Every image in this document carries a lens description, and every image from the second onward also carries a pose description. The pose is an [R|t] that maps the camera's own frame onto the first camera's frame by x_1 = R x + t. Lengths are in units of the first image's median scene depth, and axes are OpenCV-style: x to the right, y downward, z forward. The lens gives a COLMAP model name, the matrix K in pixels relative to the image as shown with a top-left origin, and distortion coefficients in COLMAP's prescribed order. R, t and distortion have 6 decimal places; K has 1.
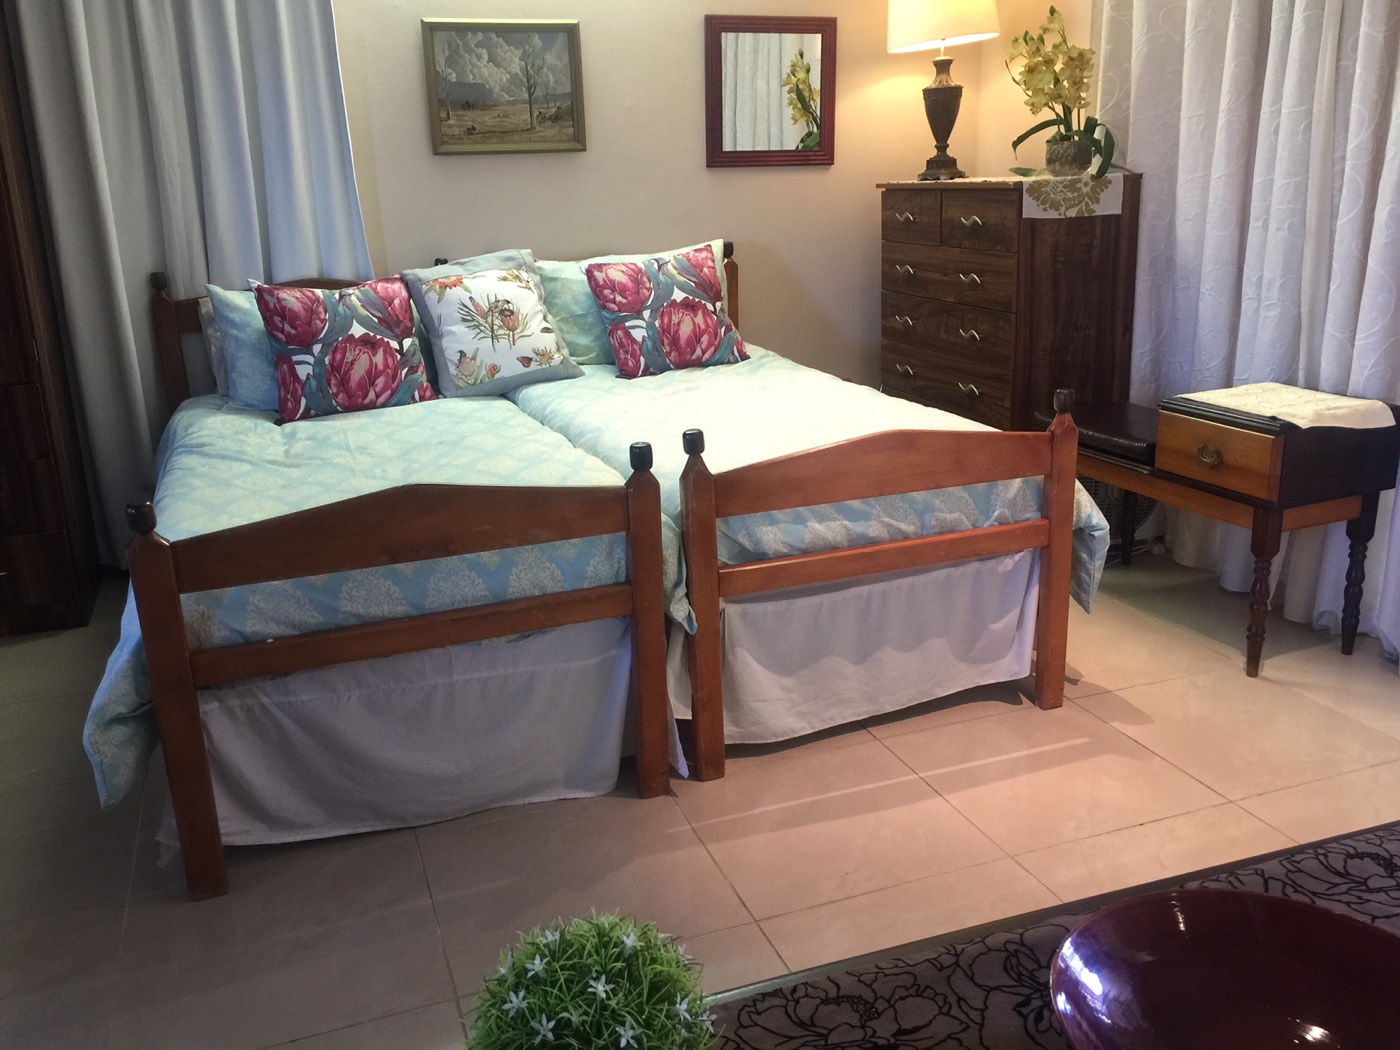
lens RADIAL K [[1195.1, 0, 700.0], [0, 1195.1, 525.0], [0, 0, 1]] dist [0.077744, -0.110218]
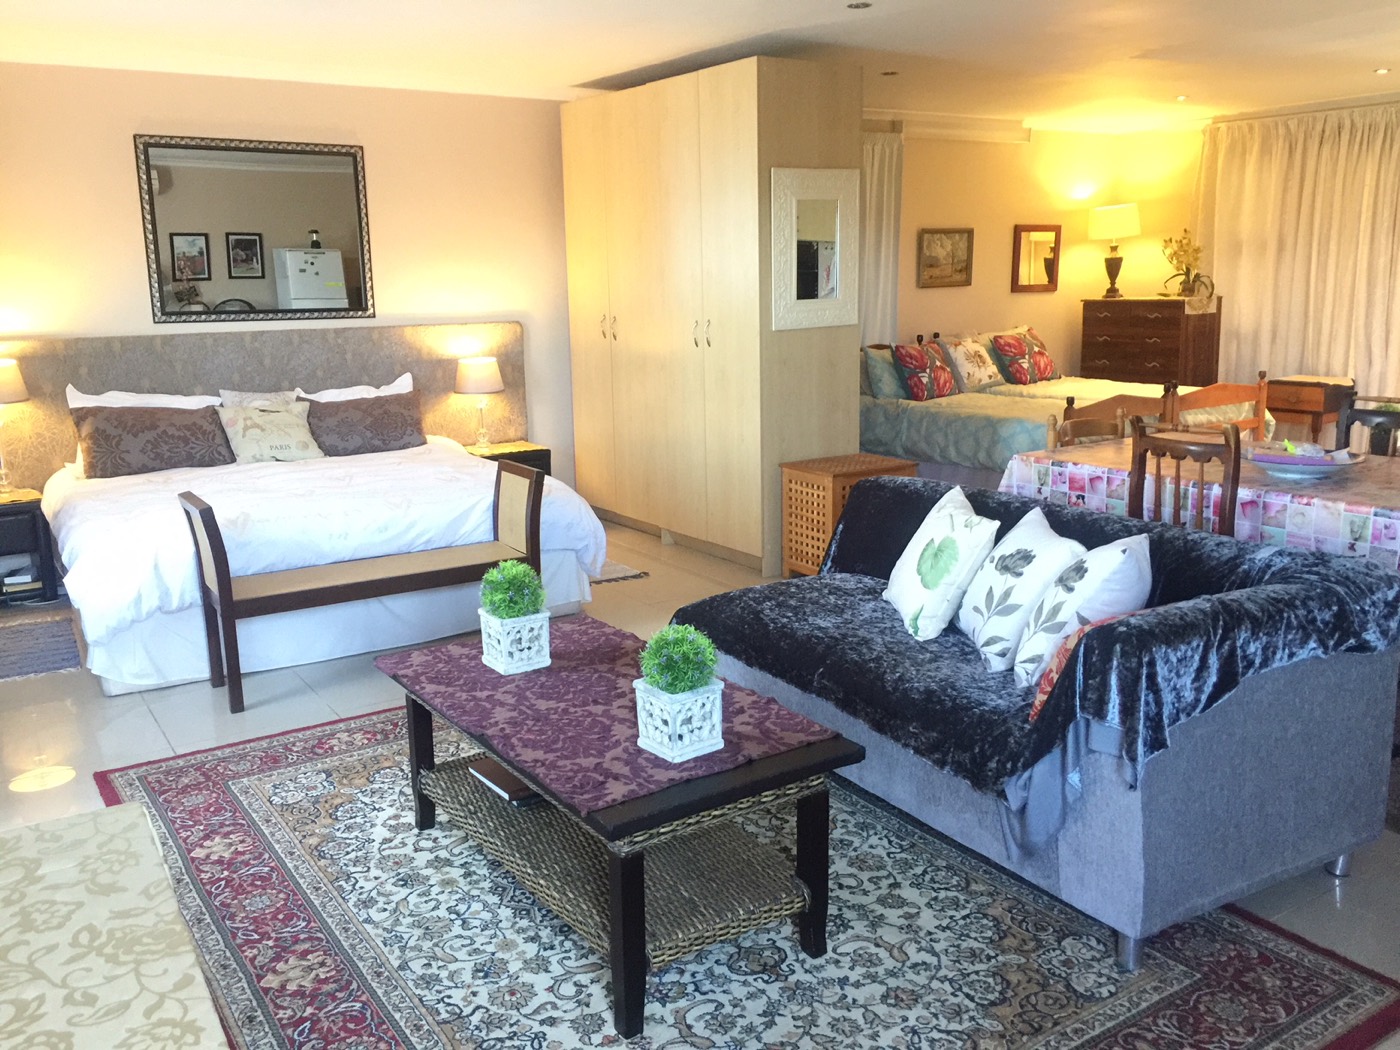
lens RADIAL K [[1195.1, 0, 700.0], [0, 1195.1, 525.0], [0, 0, 1]] dist [0.077744, -0.110218]
pose [[0.975350, -0.040518, 0.216913, -1.100907], [0.060992, 0.994204, -0.088538, 0.286246], [-0.212068, 0.099586, 0.972168, -0.983023]]
